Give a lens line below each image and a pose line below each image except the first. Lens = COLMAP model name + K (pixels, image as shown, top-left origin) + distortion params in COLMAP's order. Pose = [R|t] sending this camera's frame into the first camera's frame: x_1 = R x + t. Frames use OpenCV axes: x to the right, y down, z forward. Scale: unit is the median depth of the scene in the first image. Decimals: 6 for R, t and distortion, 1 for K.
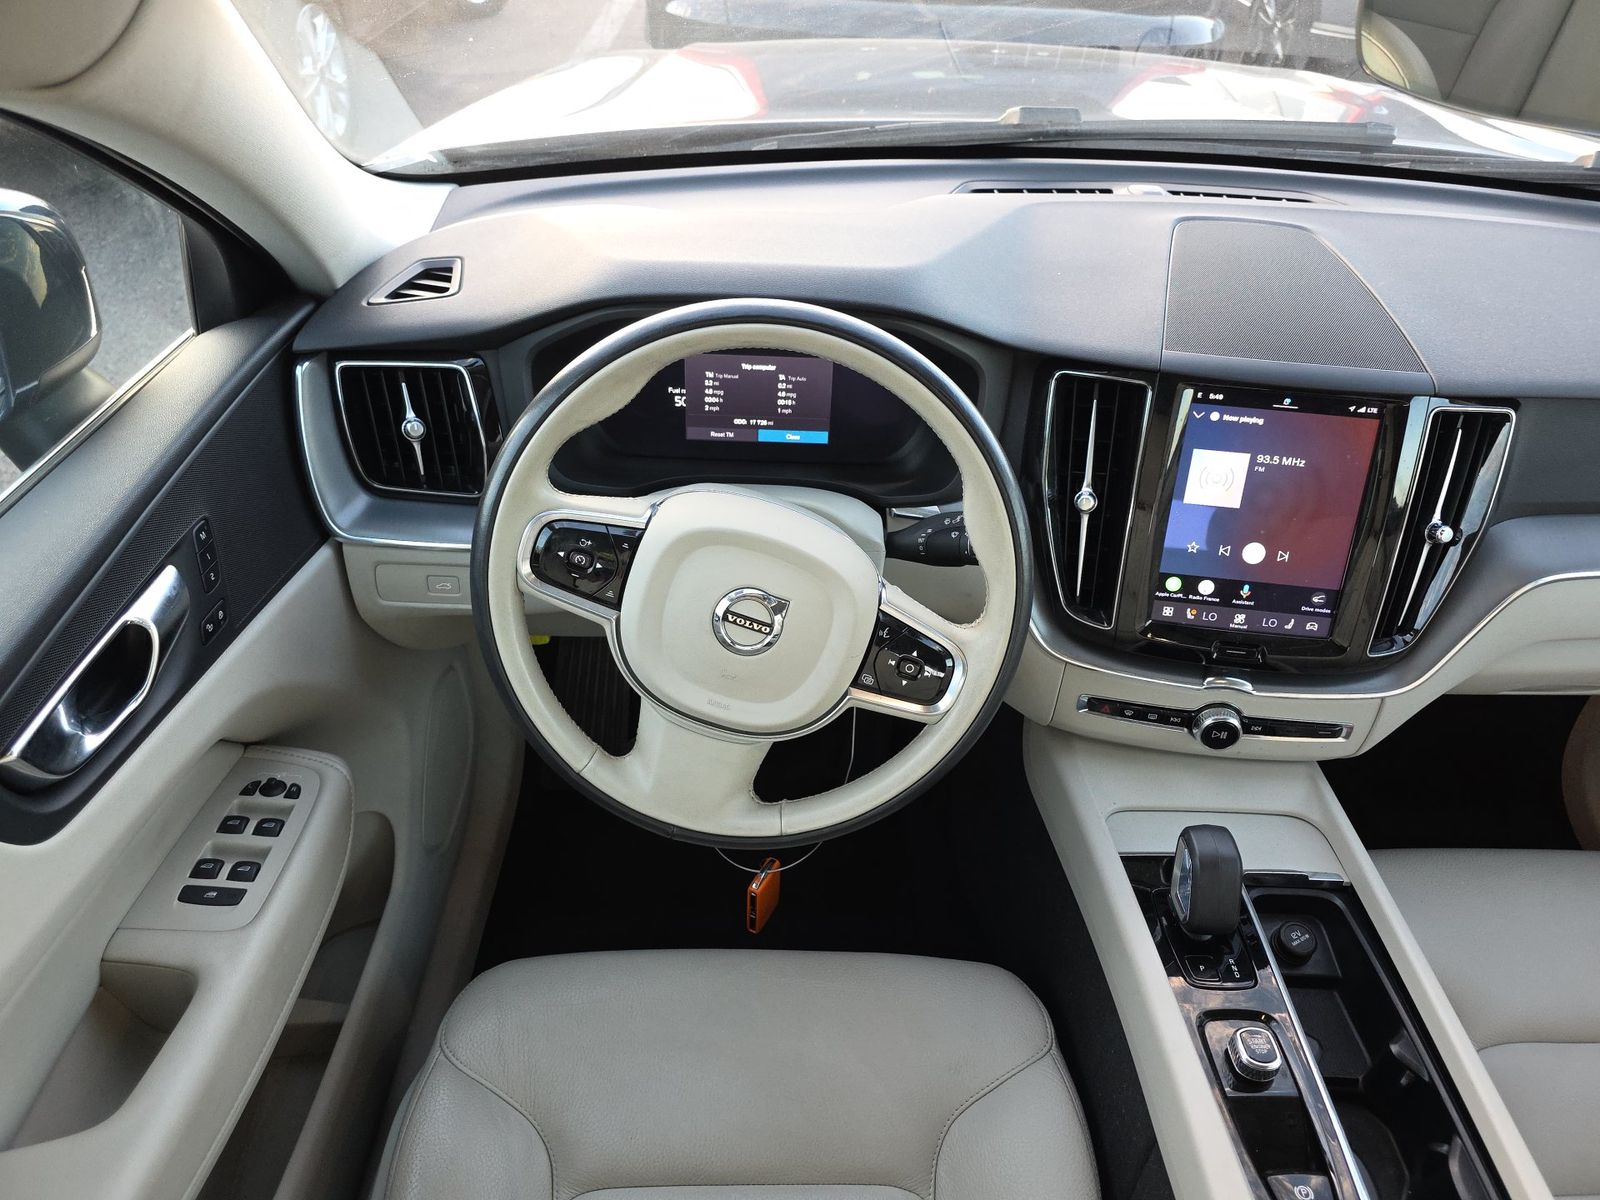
lens RADIAL K [[1100.3, 0, 806.9], [0, 1100.3, 603.2], [0, 0, 1]] dist [0.035968, -0.036475]
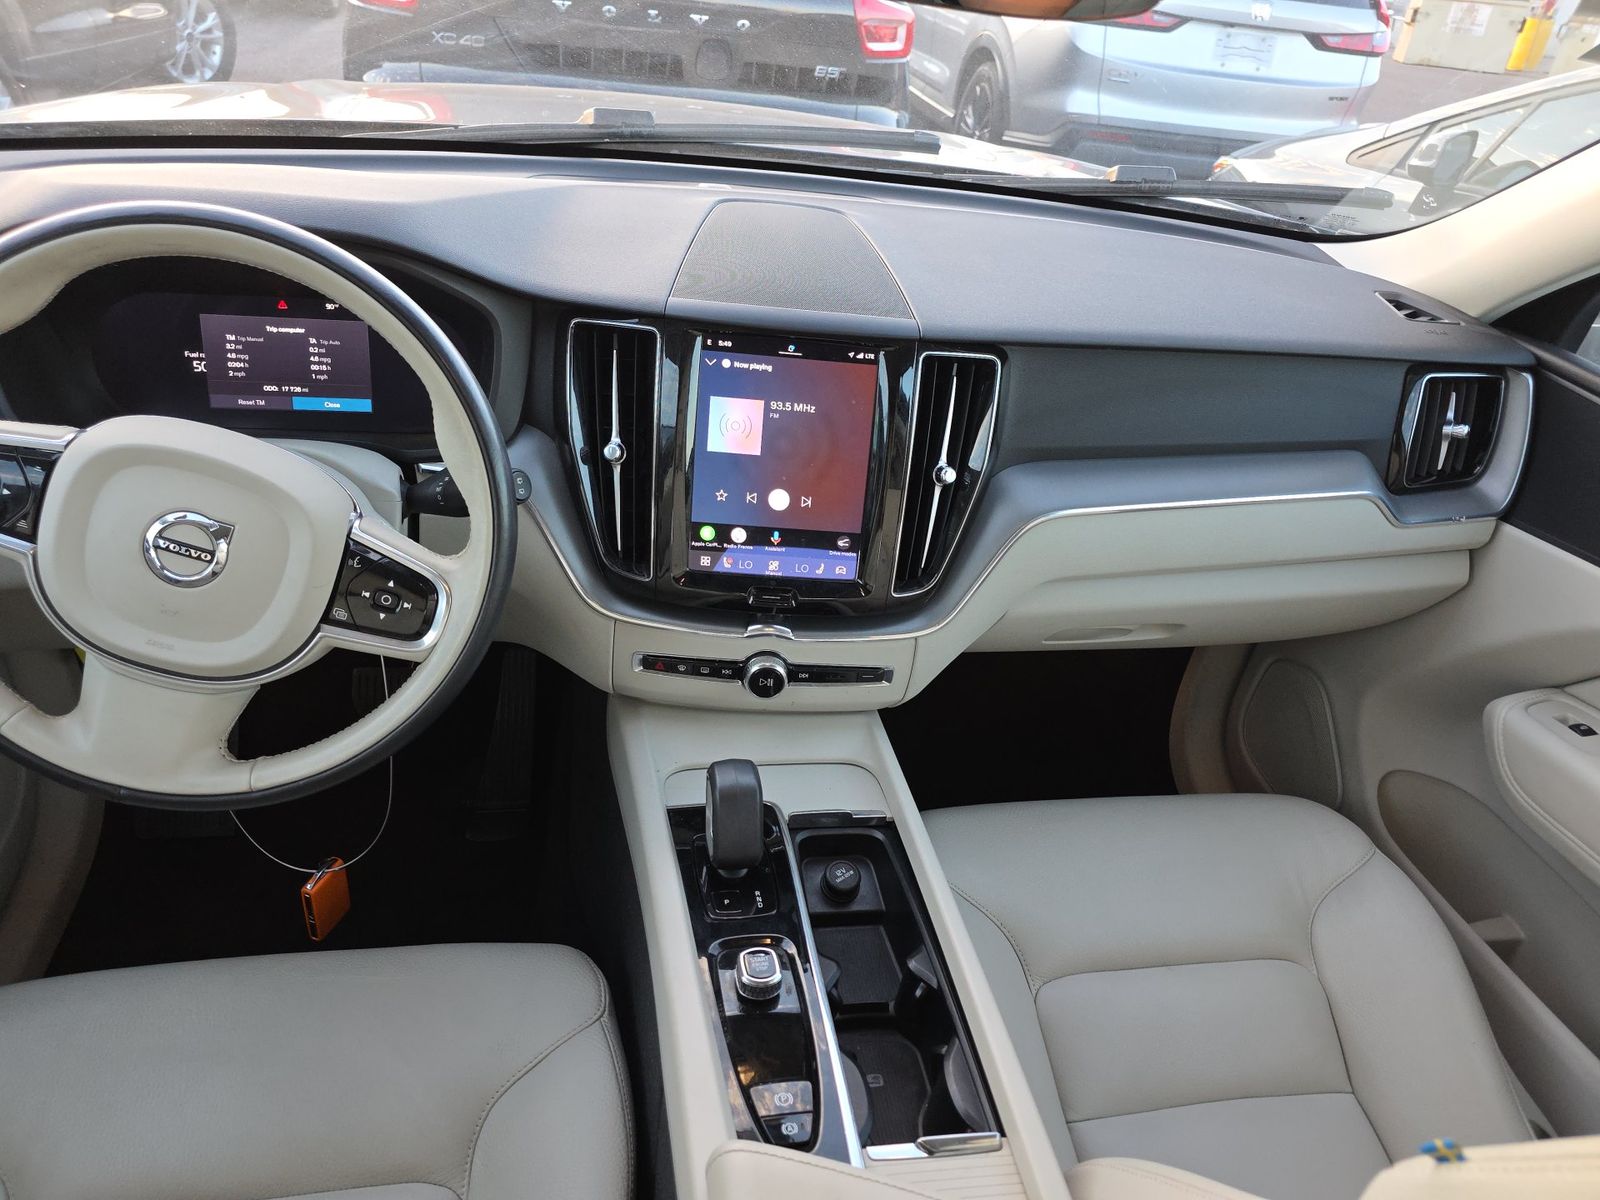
lens RADIAL K [[1100.3, 0, 791.6], [0, 1100.3, 602.3], [0, 0, 1]] dist [0.035968, -0.036475]
pose [[0.982345, -0.037446, 0.183294, 0.221522], [0.052421, 0.995610, -0.077547, 0.129527], [-0.179585, 0.085787, 0.979995, 0.000989]]
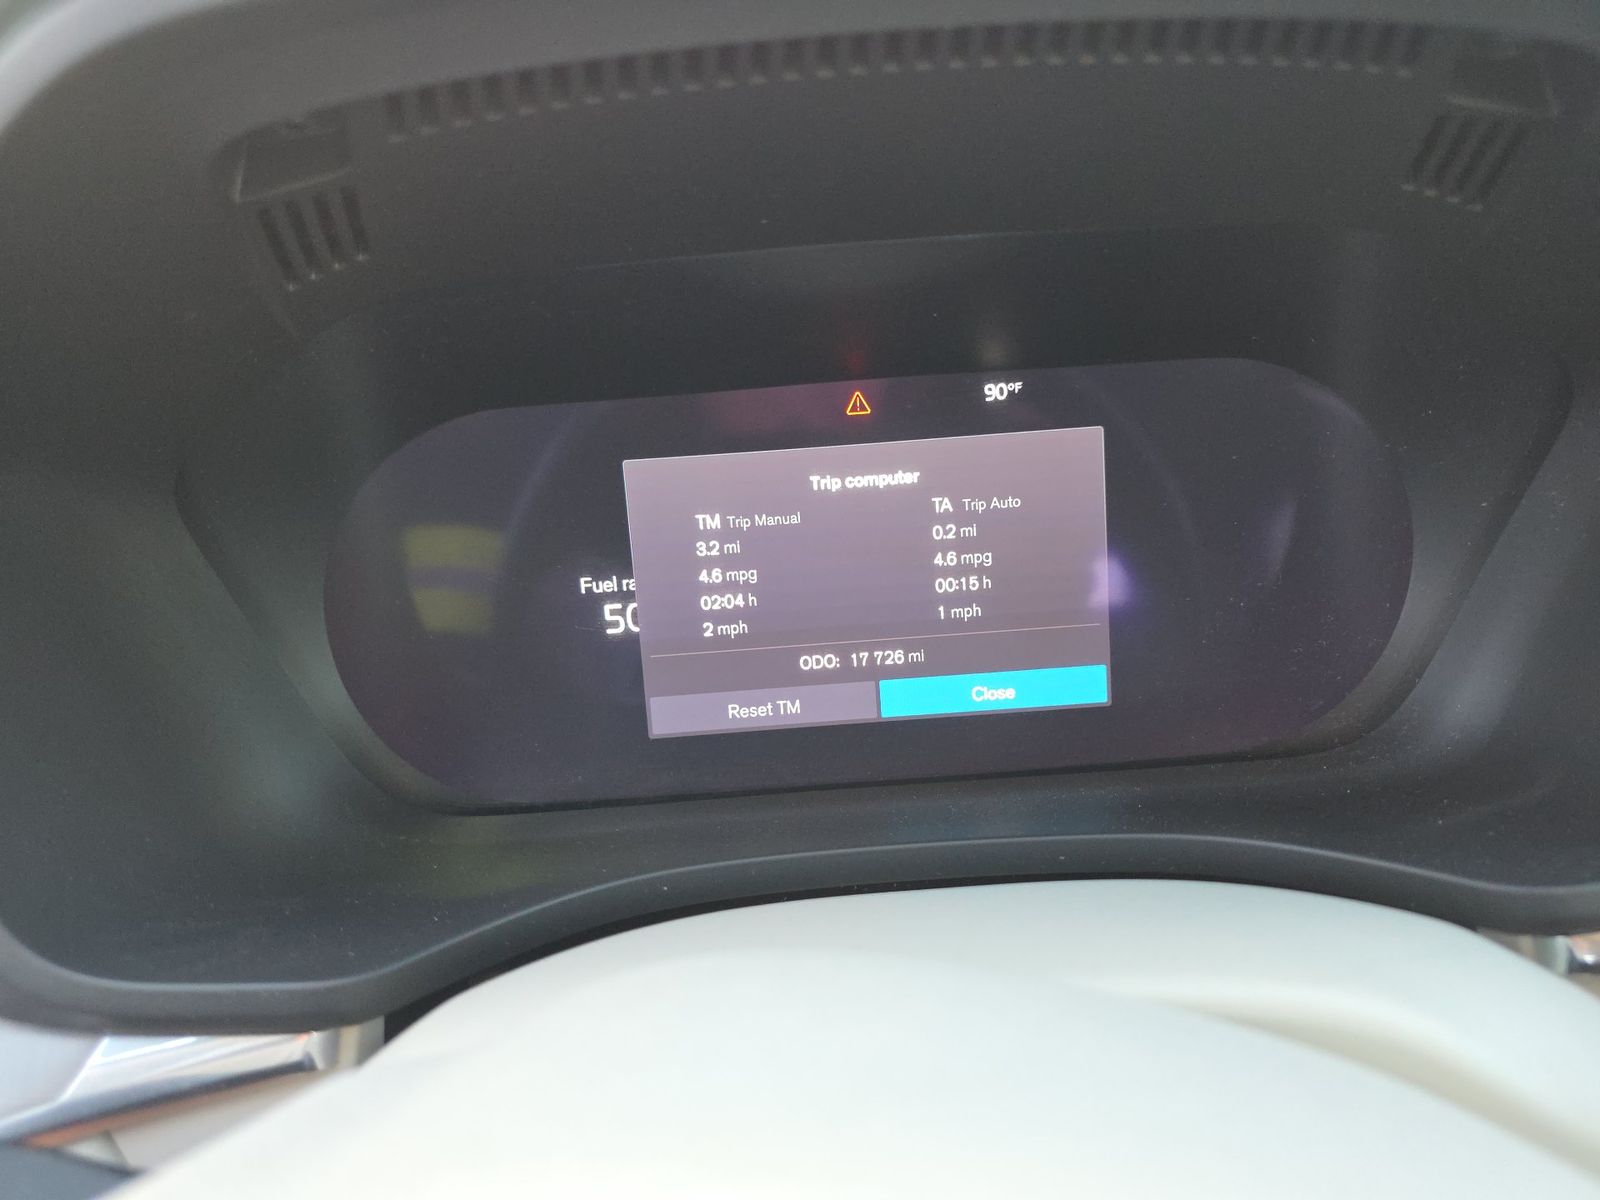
lens RADIAL K [[1100.3, 0, 792.3], [0, 1100.3, 601.9], [0, 0, 1]] dist [0.035968, -0.036475]
pose [[0.994229, -0.107256, -0.002195, -0.073226], [0.103514, 0.964511, -0.242904, -0.119159], [0.028170, 0.241275, 0.970048, 0.776688]]
